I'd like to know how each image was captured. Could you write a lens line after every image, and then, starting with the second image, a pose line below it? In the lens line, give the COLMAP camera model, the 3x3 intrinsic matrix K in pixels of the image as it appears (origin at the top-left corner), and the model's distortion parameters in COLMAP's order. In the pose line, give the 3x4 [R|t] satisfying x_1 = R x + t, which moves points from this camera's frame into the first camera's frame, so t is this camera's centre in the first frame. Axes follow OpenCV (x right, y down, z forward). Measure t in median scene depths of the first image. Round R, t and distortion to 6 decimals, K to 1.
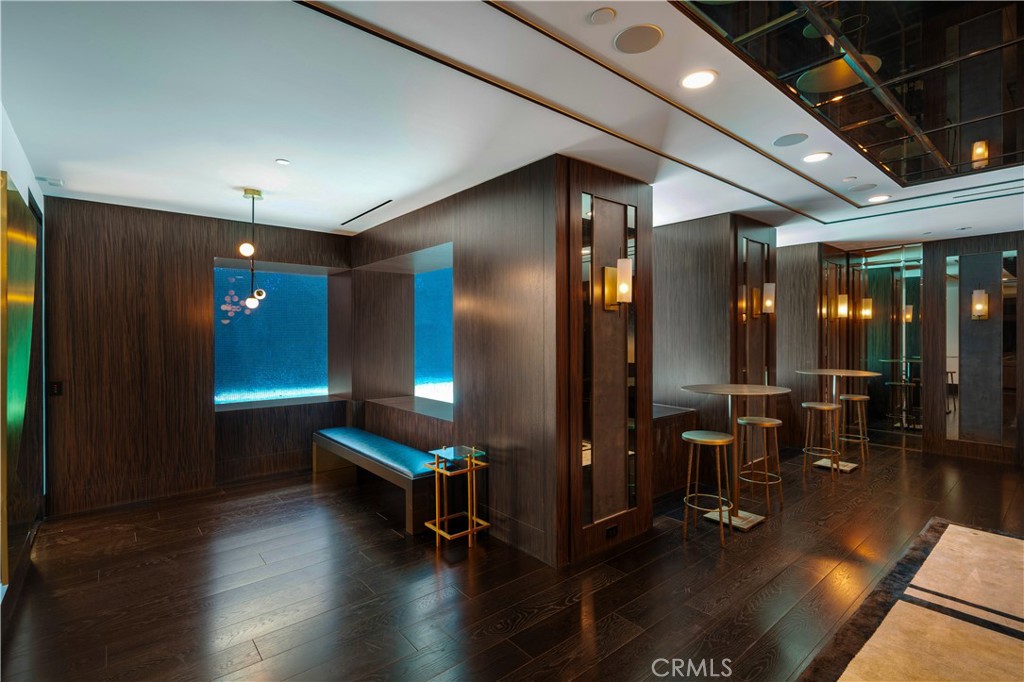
lens RADIAL K [[478.5, 0, 511.5], [0, 478.5, 340.3], [0, 0, 1]] dist [0.000372, 0.000246]
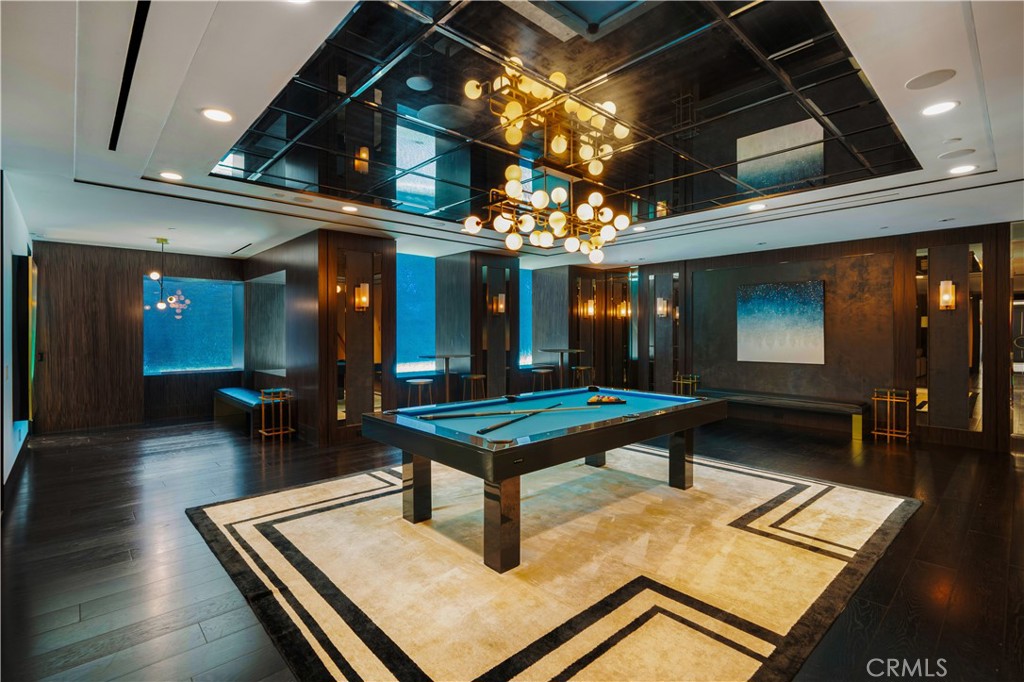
lens RADIAL K [[478.5, 0, 512.5], [0, 478.5, 335.7], [0, 0, 1]] dist [0.000372, 0.000246]
pose [[0.998949, 0.001158, 0.045831, 0.539293], [-0.001066, 0.999997, -0.002035, 0.026068], [-0.045833, 0.001984, 0.998947, -0.648705]]
